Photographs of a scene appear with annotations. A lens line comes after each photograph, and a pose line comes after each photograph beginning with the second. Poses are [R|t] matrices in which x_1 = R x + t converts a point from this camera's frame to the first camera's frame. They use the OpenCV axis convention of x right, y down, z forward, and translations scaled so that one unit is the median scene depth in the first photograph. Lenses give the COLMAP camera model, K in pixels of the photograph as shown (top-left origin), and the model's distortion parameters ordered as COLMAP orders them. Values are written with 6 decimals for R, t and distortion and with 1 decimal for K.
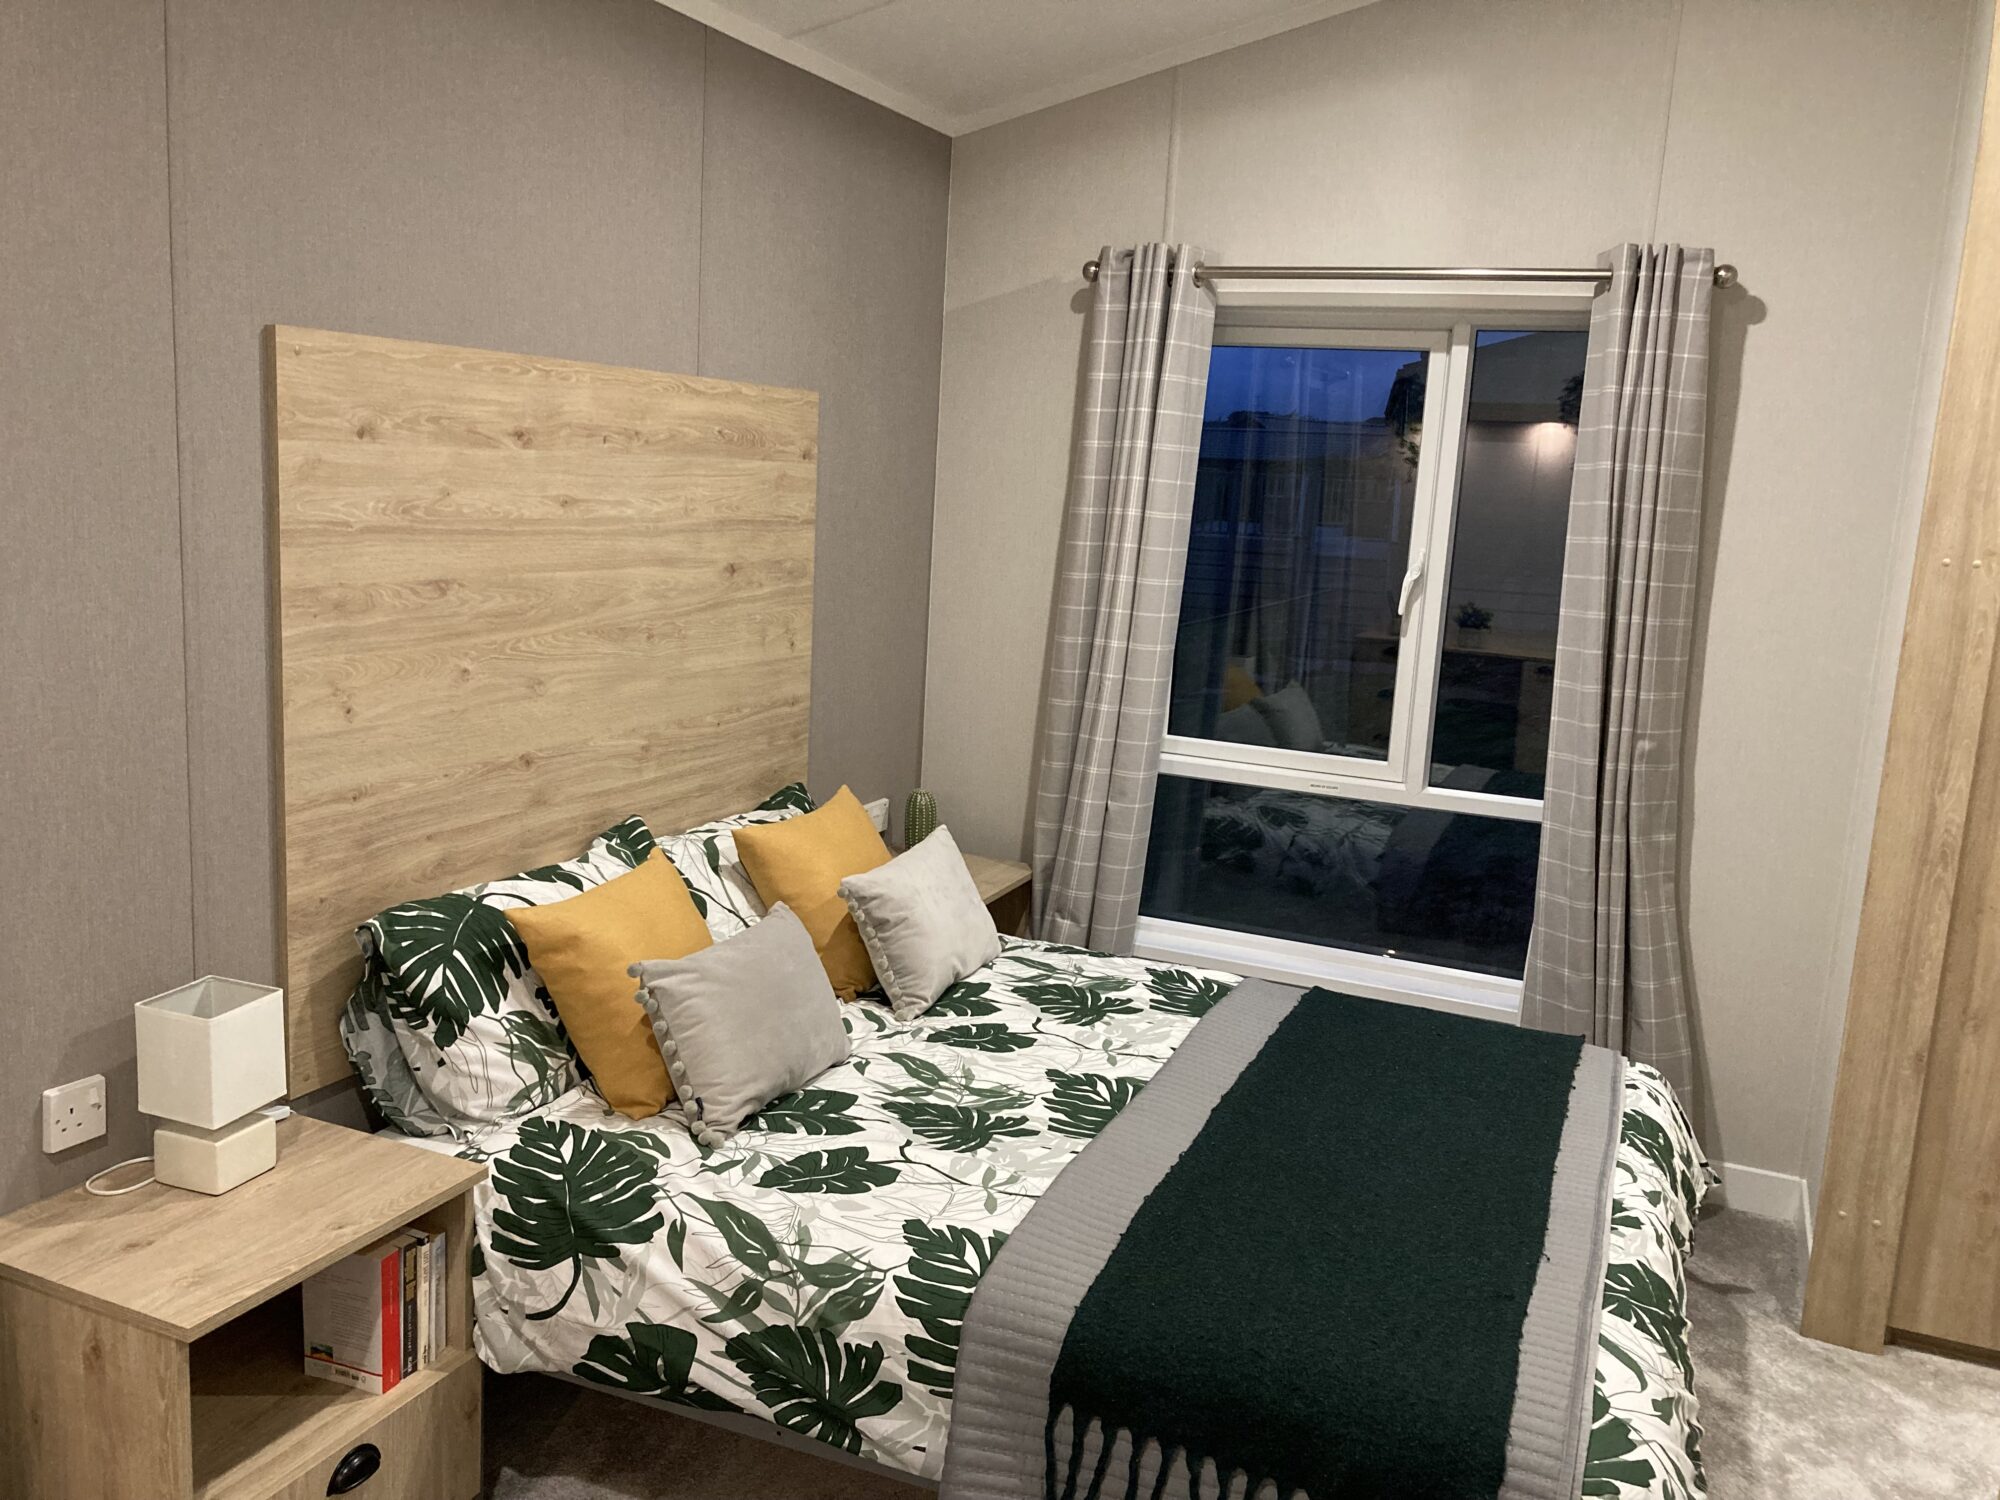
lens RADIAL K [[1619.6, 0, 999.0], [0, 1619.6, 748.4], [0, 0, 1]] dist [0.006259, -0.000604]
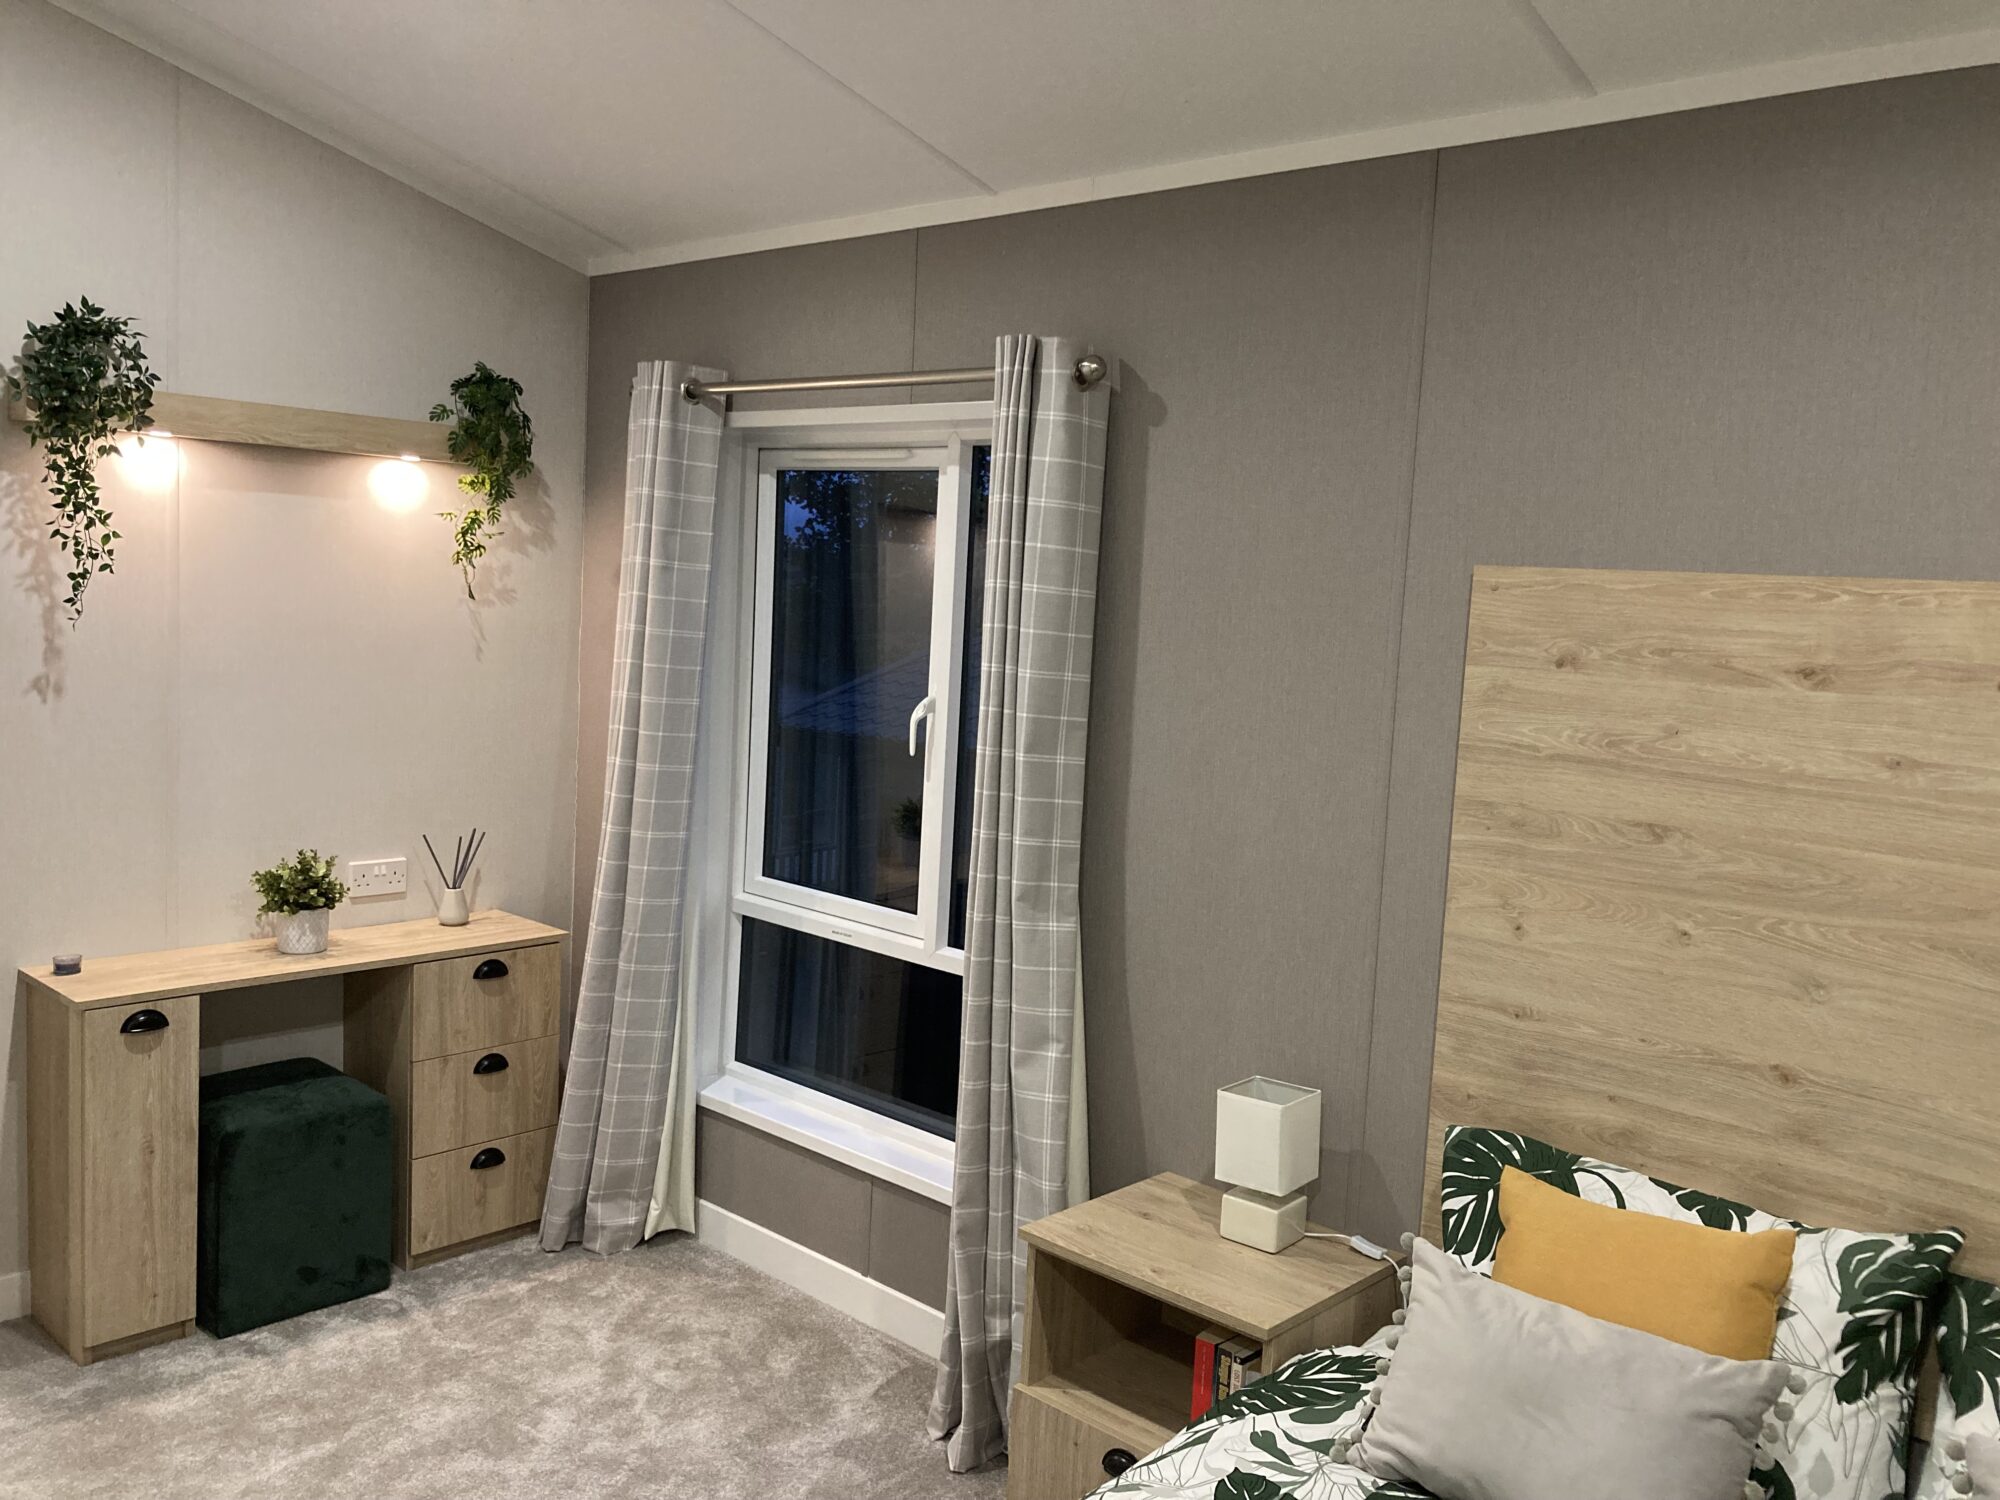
lens RADIAL K [[1619.6, 0, 997.9], [0, 1619.6, 751.0], [0, 0, 1]] dist [0.006259, -0.000604]
pose [[-0.311691, 0.024525, -0.949867, 0.646404], [-0.233987, 0.966901, 0.101746, -0.152236], [0.920923, 0.253970, -0.295636, 0.931495]]
